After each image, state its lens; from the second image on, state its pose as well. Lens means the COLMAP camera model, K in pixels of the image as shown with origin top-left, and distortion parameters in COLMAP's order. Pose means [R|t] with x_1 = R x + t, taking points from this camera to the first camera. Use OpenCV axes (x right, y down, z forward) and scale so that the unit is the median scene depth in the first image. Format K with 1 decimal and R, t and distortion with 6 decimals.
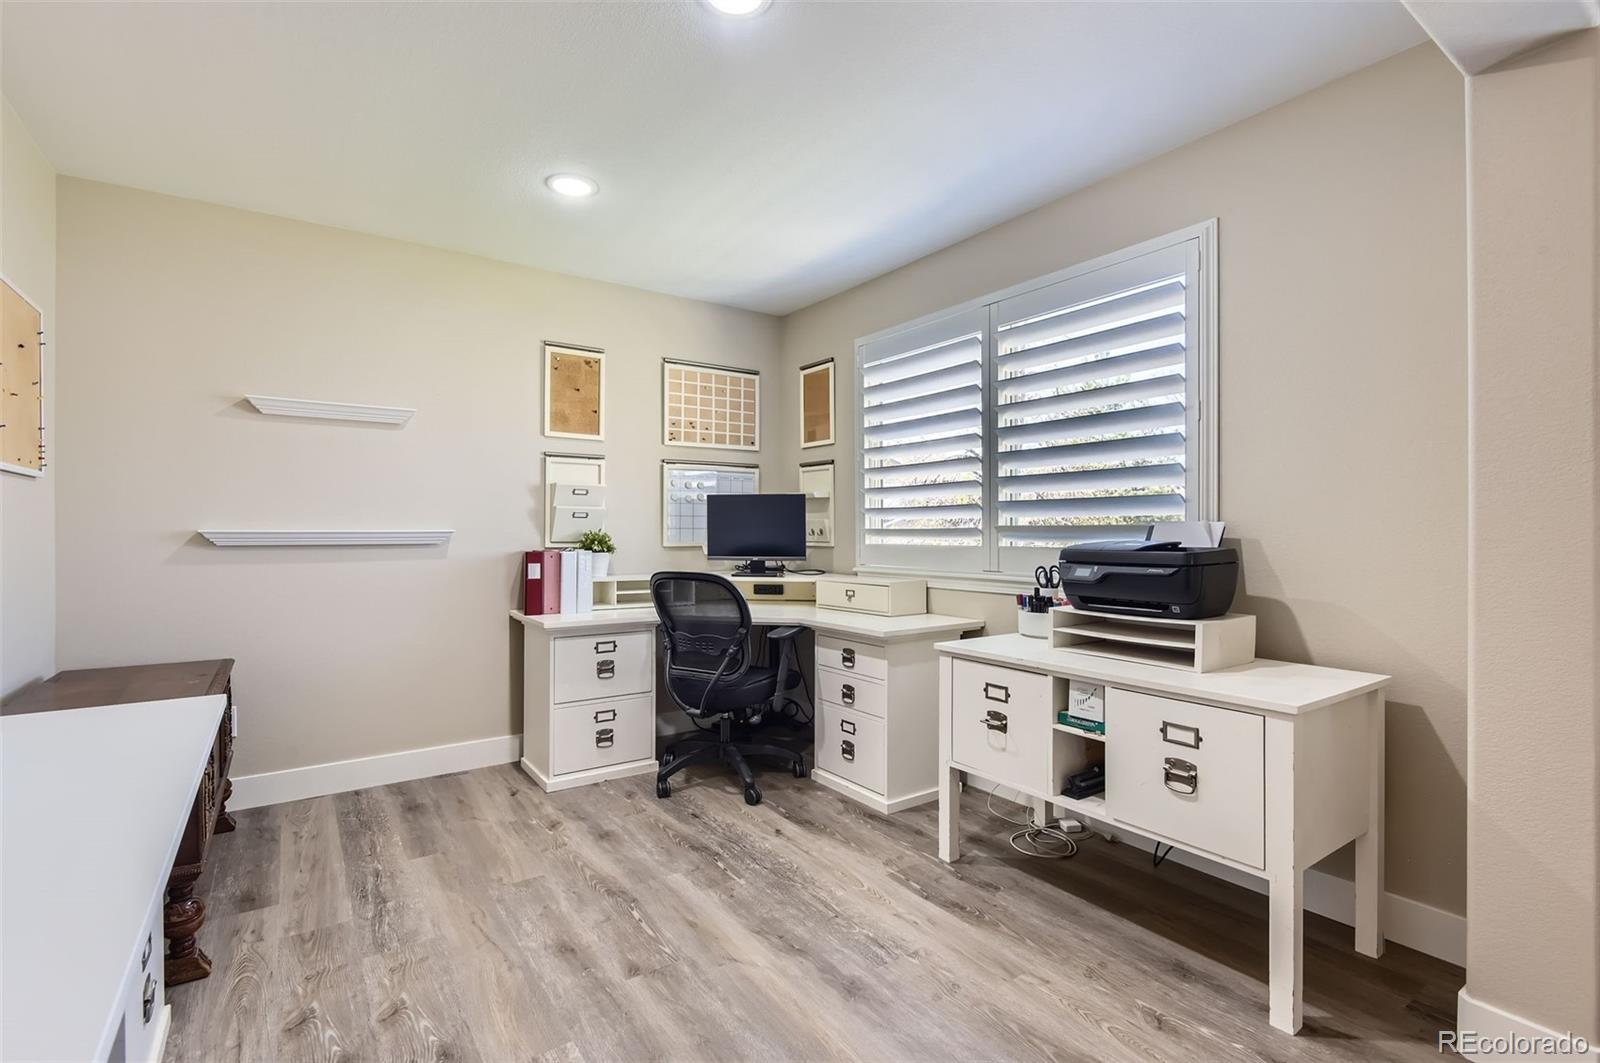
lens RADIAL K [[743.4, 0, 796.9], [0, 743.4, 526.2], [0, 0, 1]] dist [0.016073, -0.014720]
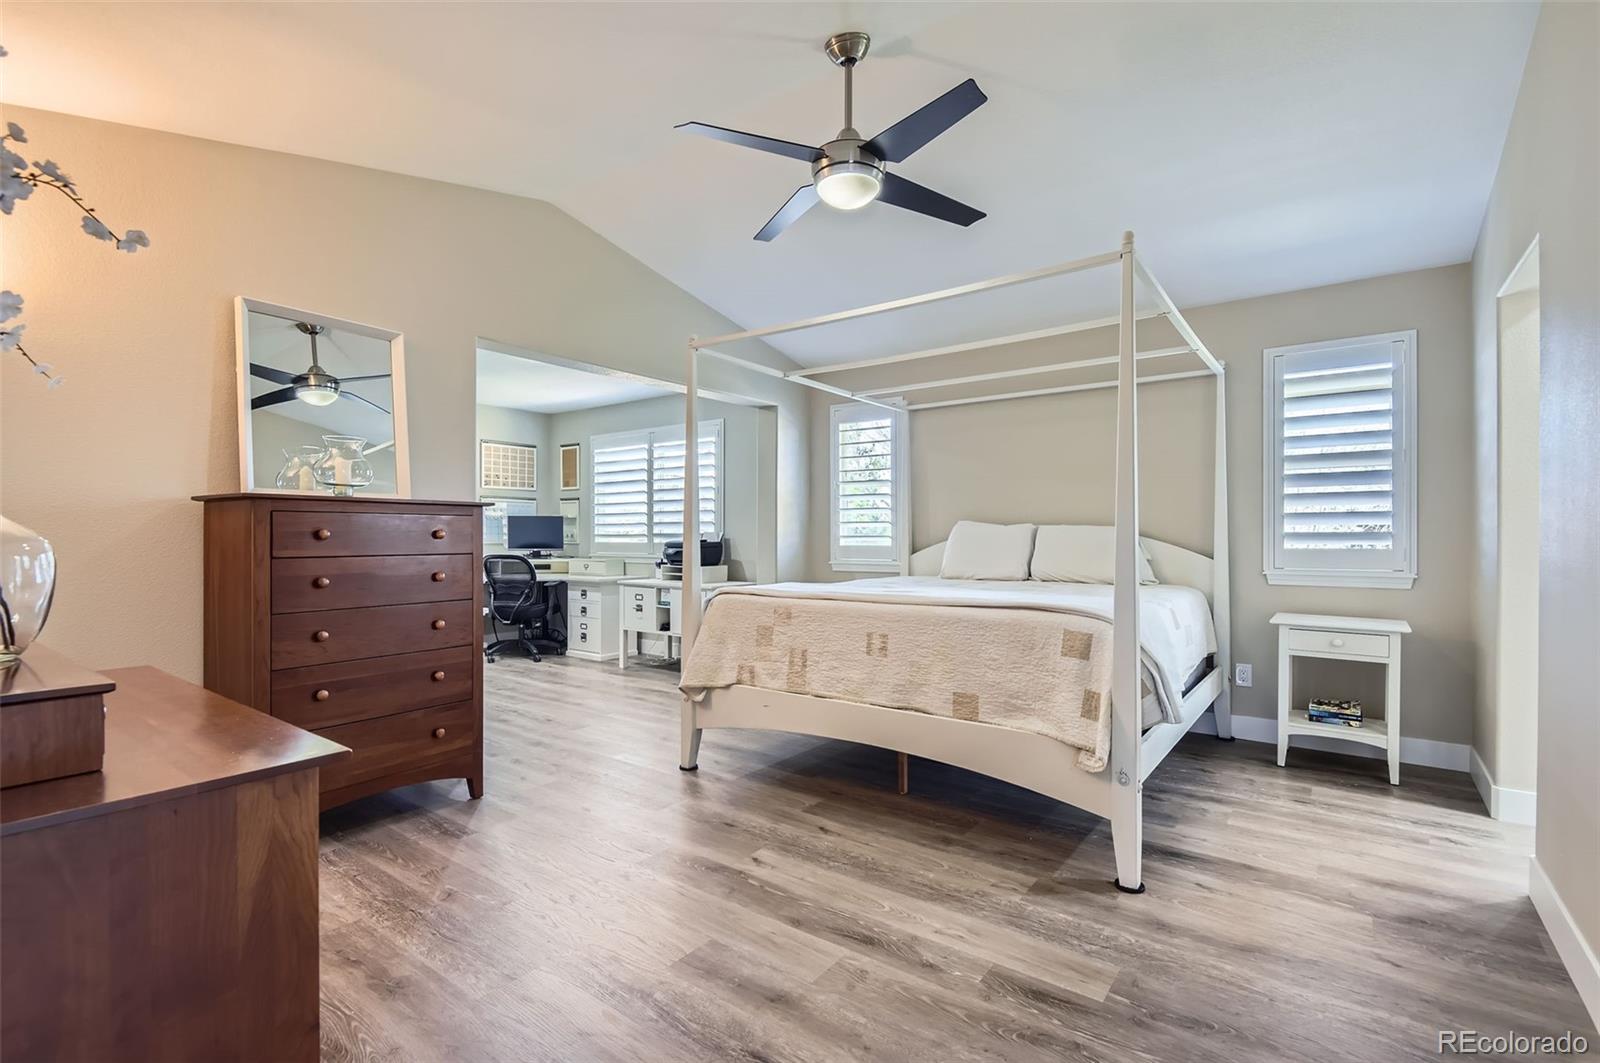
lens RADIAL K [[743.4, 0, 796.9], [0, 743.4, 526.2], [0, 0, 1]] dist [0.016073, -0.014720]
pose [[0.950860, 0.002999, 0.309606, -0.011493], [-0.002136, 0.999993, -0.003127, -0.013990], [-0.309613, 0.002312, 0.950860, -1.180856]]
